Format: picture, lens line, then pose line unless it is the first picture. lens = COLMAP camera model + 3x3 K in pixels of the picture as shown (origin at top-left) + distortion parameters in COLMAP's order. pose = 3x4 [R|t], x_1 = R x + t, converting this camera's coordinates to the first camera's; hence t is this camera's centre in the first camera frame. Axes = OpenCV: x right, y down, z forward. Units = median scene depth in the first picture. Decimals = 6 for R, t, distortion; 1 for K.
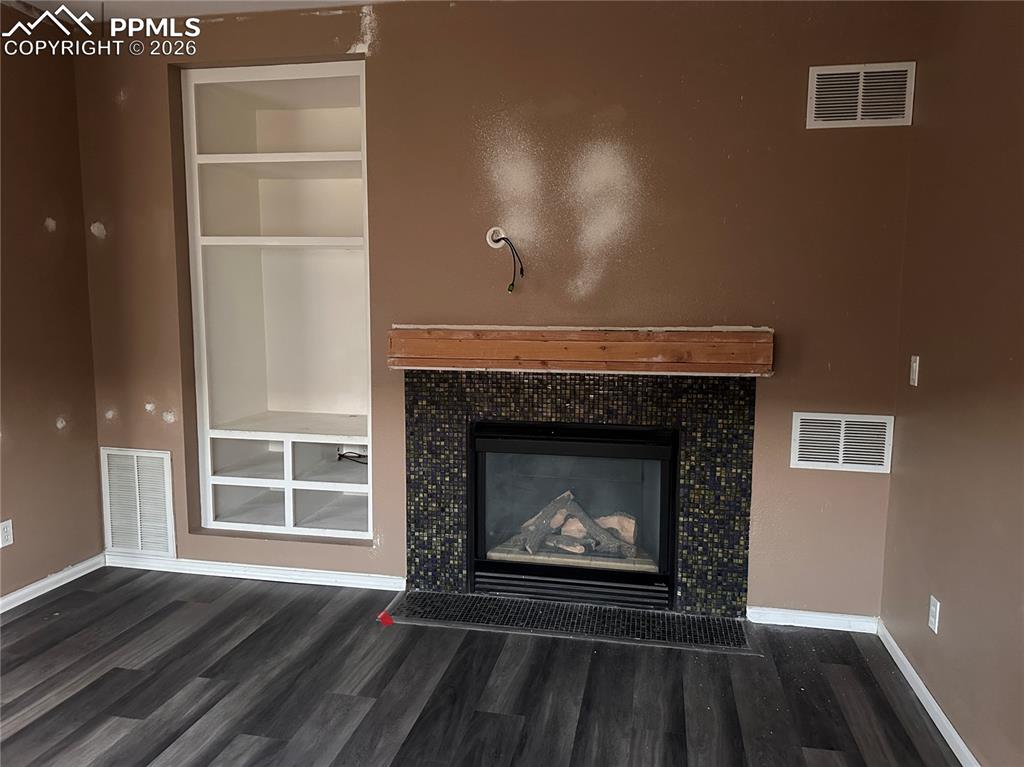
lens RADIAL K [[716.7, 0, 506.7], [0, 716.7, 384.7], [0, 0, 1]] dist [0.088538, -0.112990]
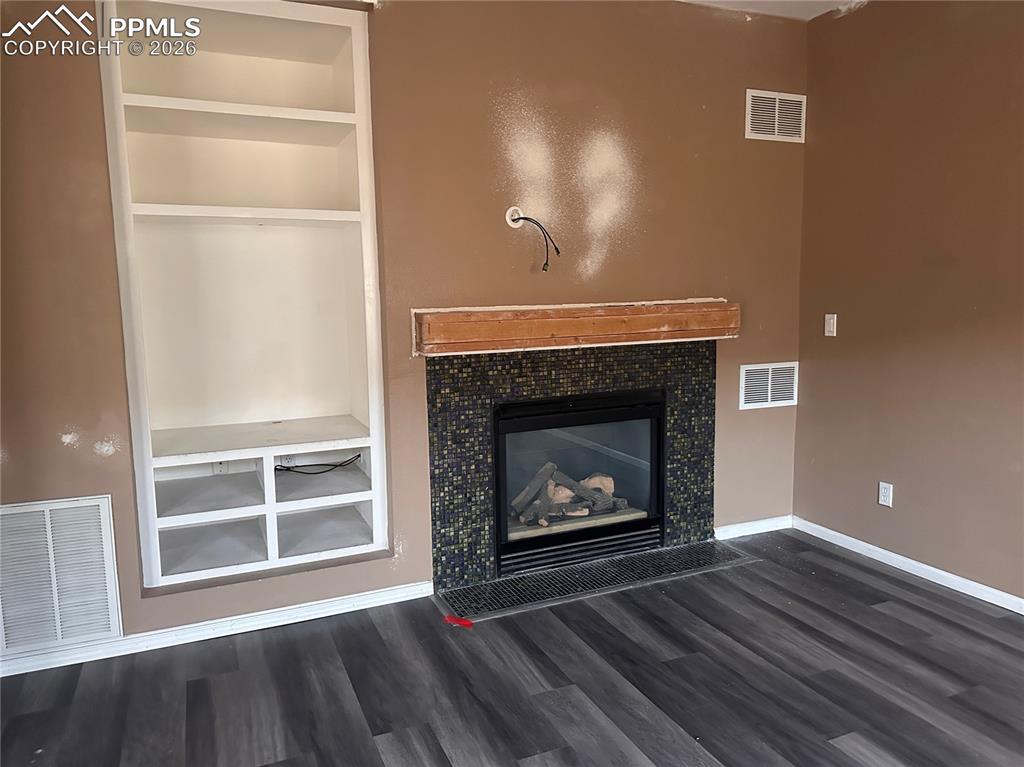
lens RADIAL K [[716.7, 0, 502.3], [0, 716.7, 381.3], [0, 0, 1]] dist [0.088538, -0.112990]
pose [[0.822700, -0.093360, 0.560757, -0.617083], [0.088674, 0.995423, 0.035631, -0.015065], [-0.561517, 0.020411, 0.827213, 0.189278]]
